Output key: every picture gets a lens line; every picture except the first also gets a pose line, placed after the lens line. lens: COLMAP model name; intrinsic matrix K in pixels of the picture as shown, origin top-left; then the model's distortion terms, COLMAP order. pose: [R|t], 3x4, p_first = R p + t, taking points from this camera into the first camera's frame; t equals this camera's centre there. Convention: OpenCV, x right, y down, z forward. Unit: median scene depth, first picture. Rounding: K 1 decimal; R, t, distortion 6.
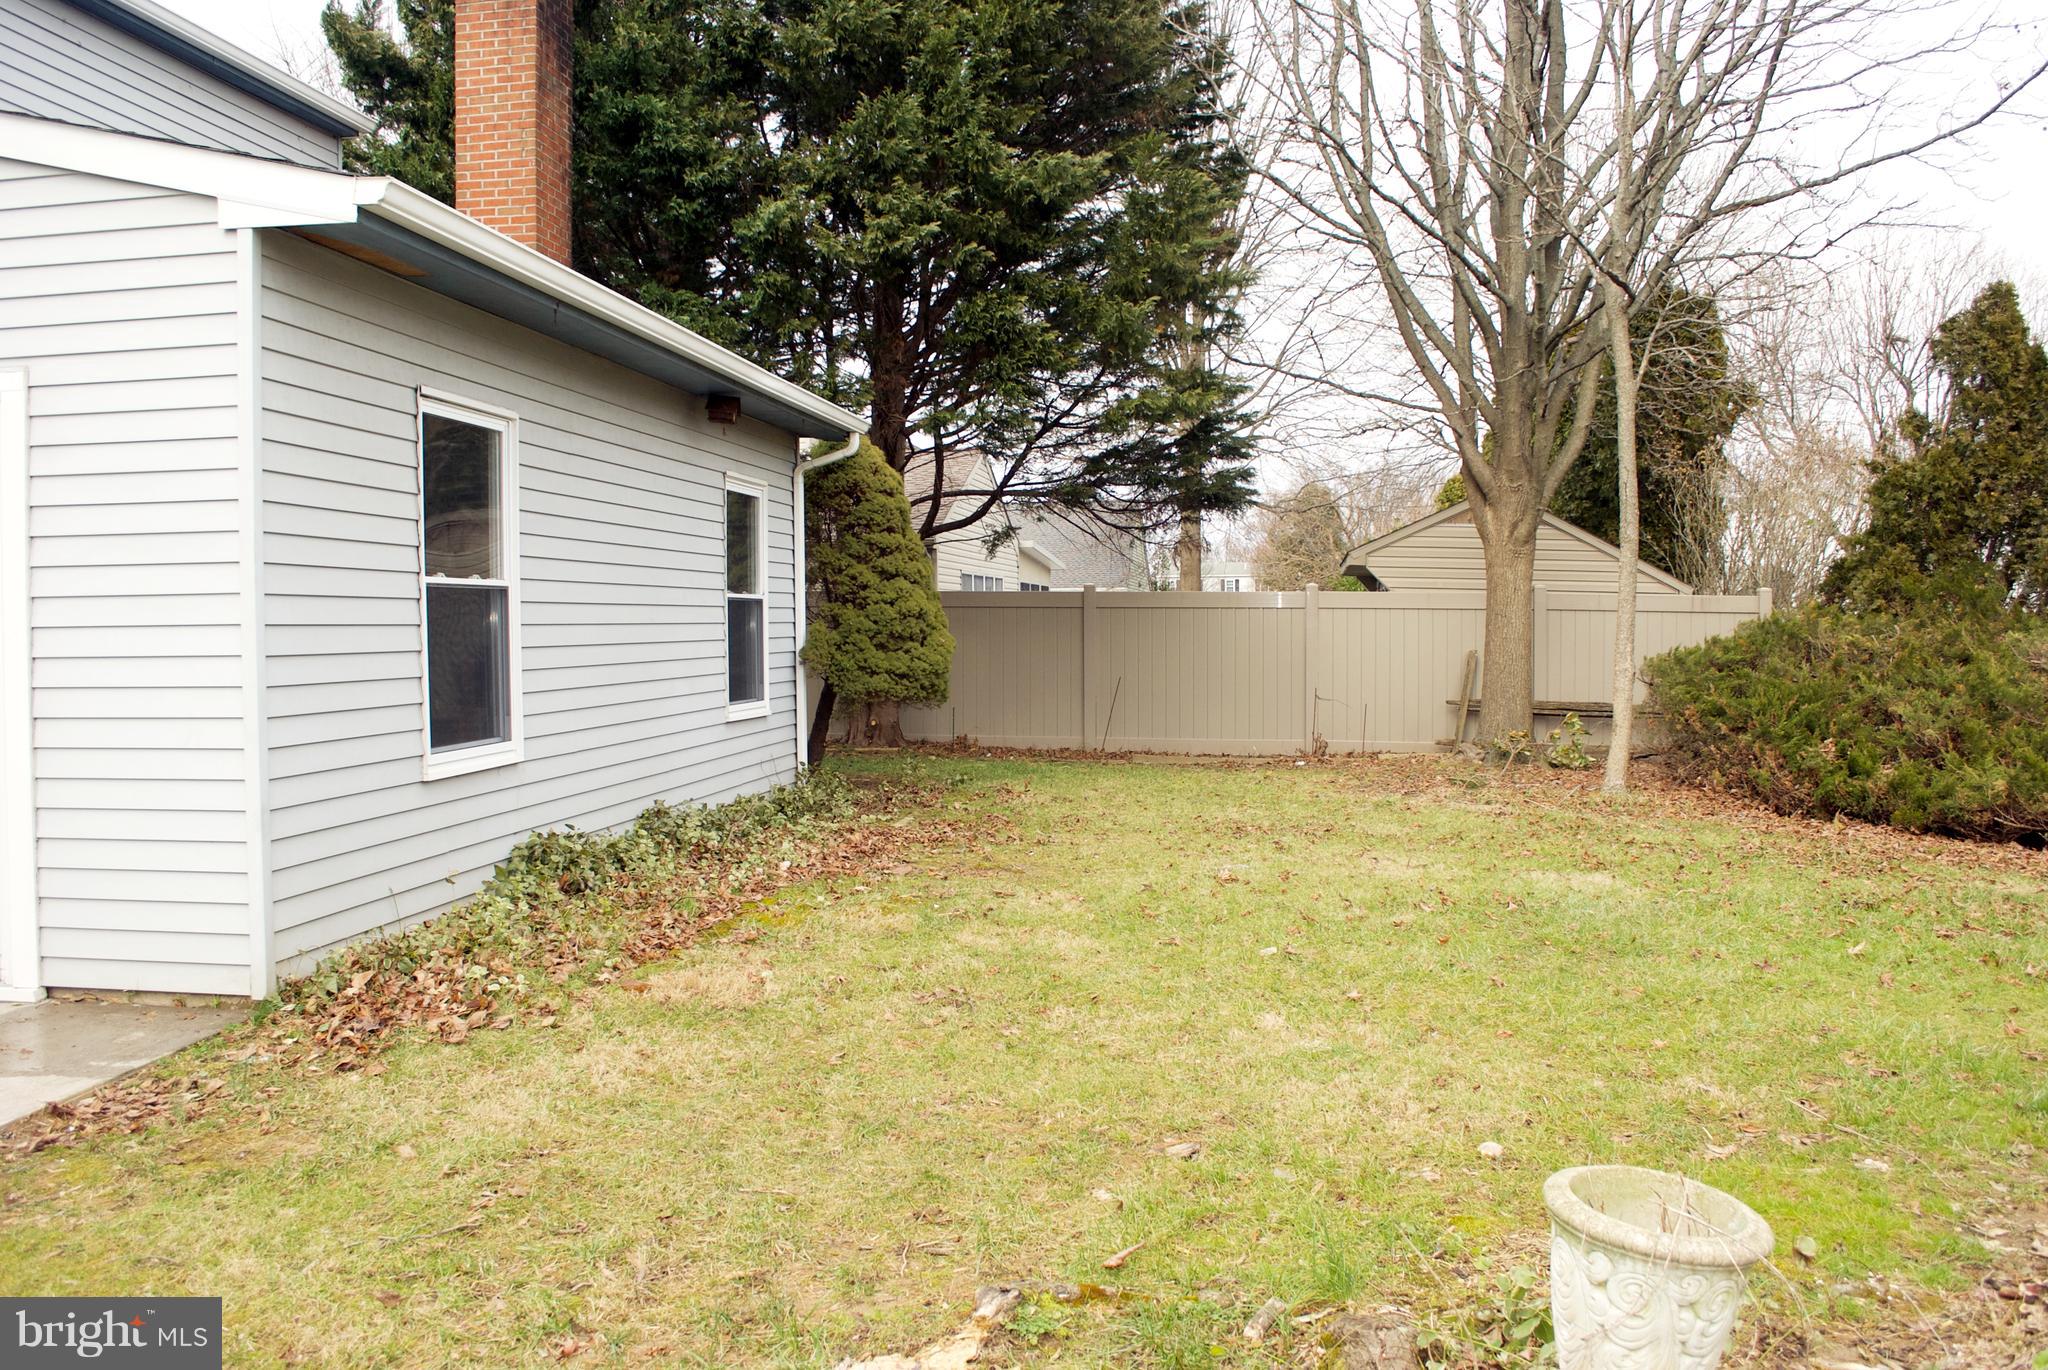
lens RADIAL K [[1601.3, 0, 1024.1], [0, 1601.3, 675.8], [0, 0, 1]] dist [-0.081719, 0.000940]
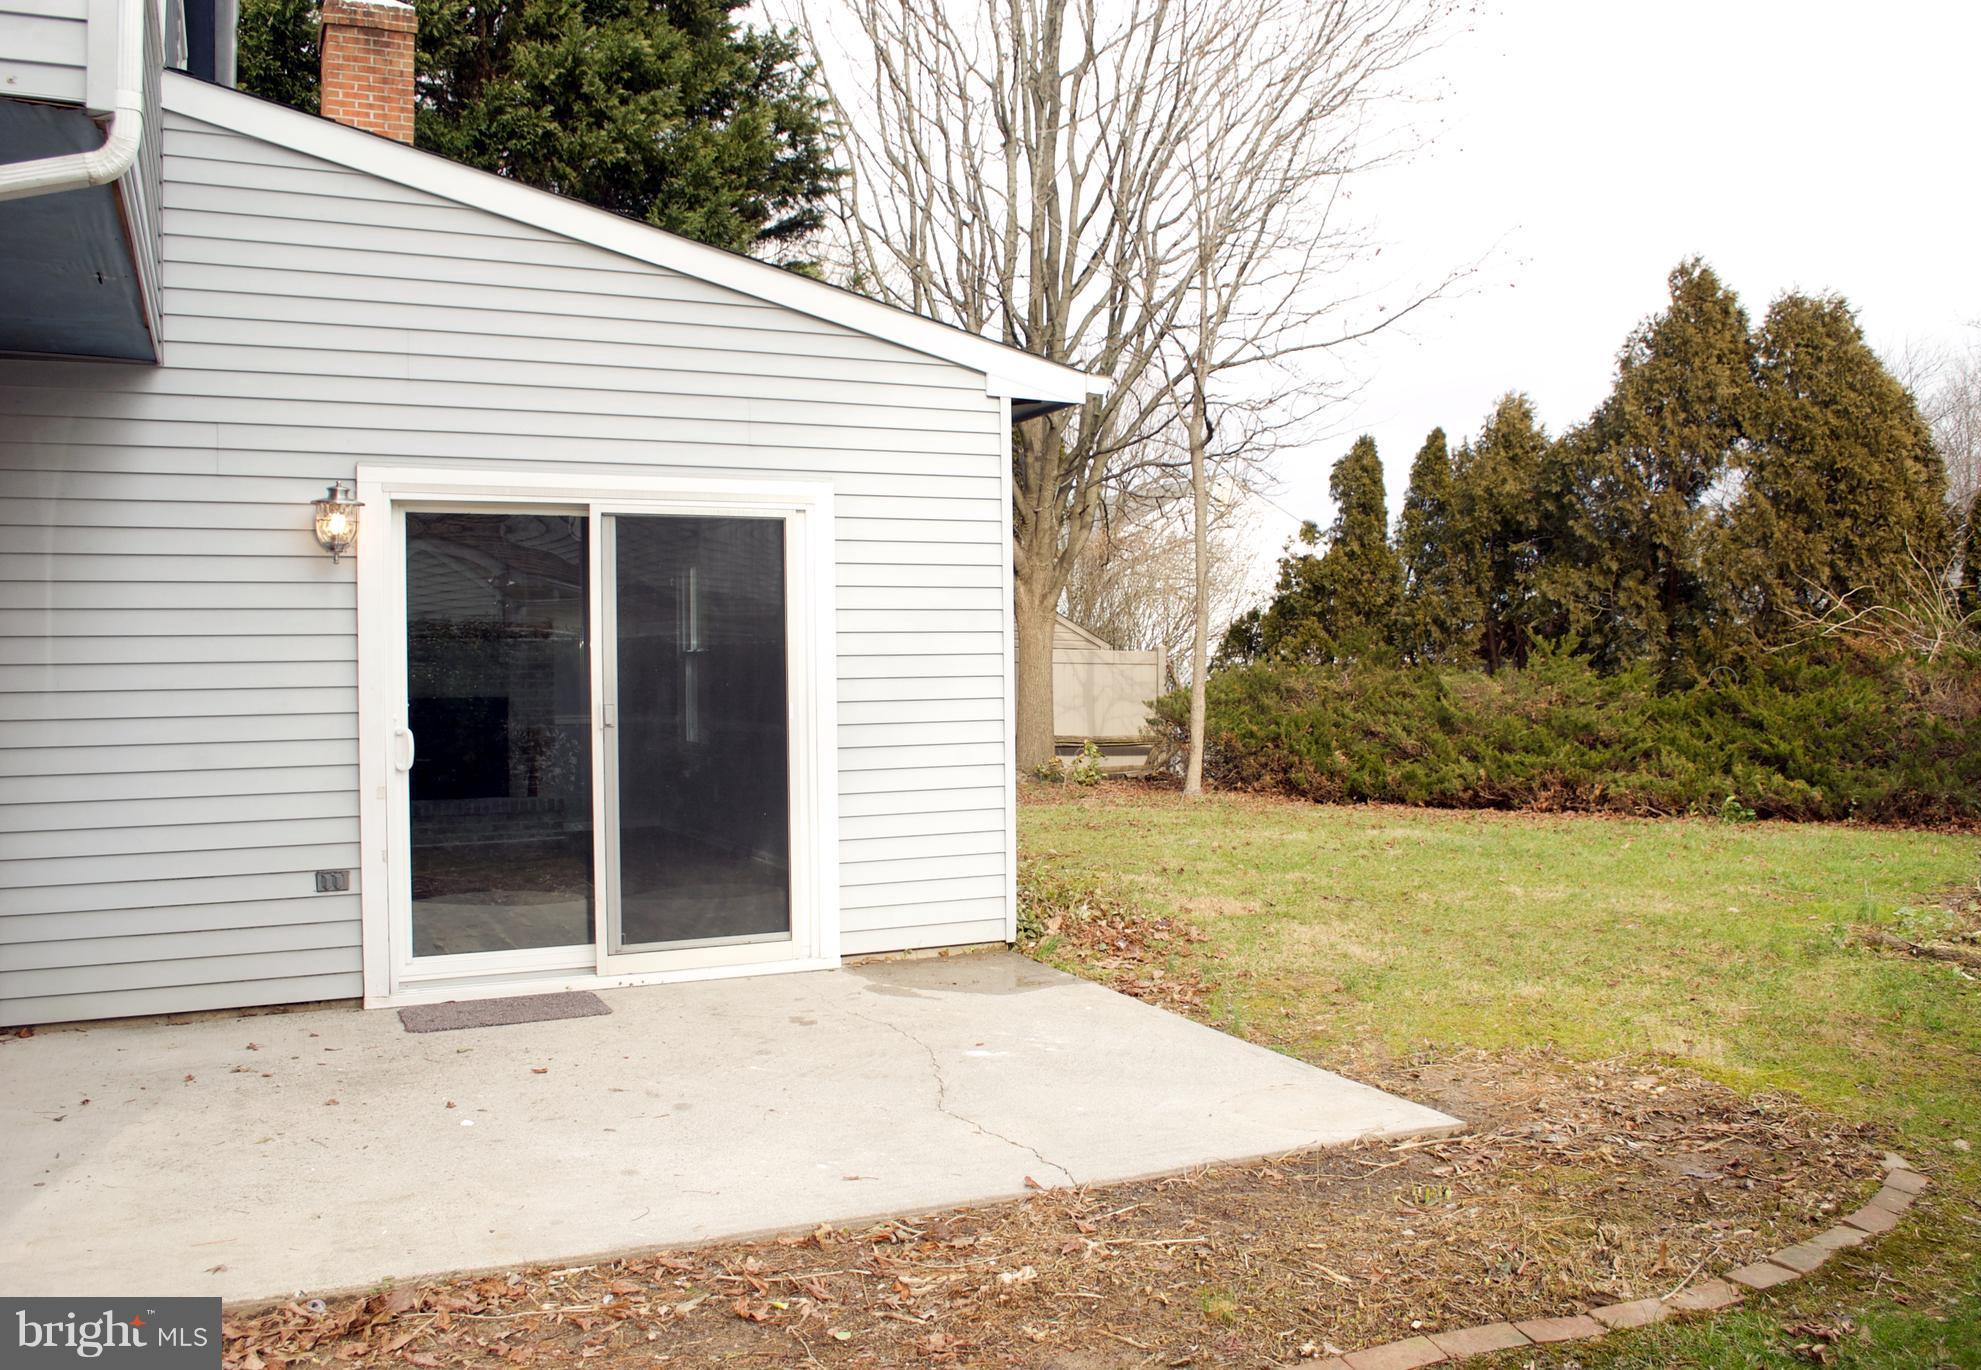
lens RADIAL K [[1678.6, 0, 990.5], [0, 1678.6, 685.0], [0, 0, 1]] dist [-0.082634, -0.005549]
pose [[0.828863, -0.009804, 0.559366, -0.633863], [0.025588, 0.999464, -0.020398, 0.003186], [-0.558866, 0.031220, 0.828670, -0.115832]]
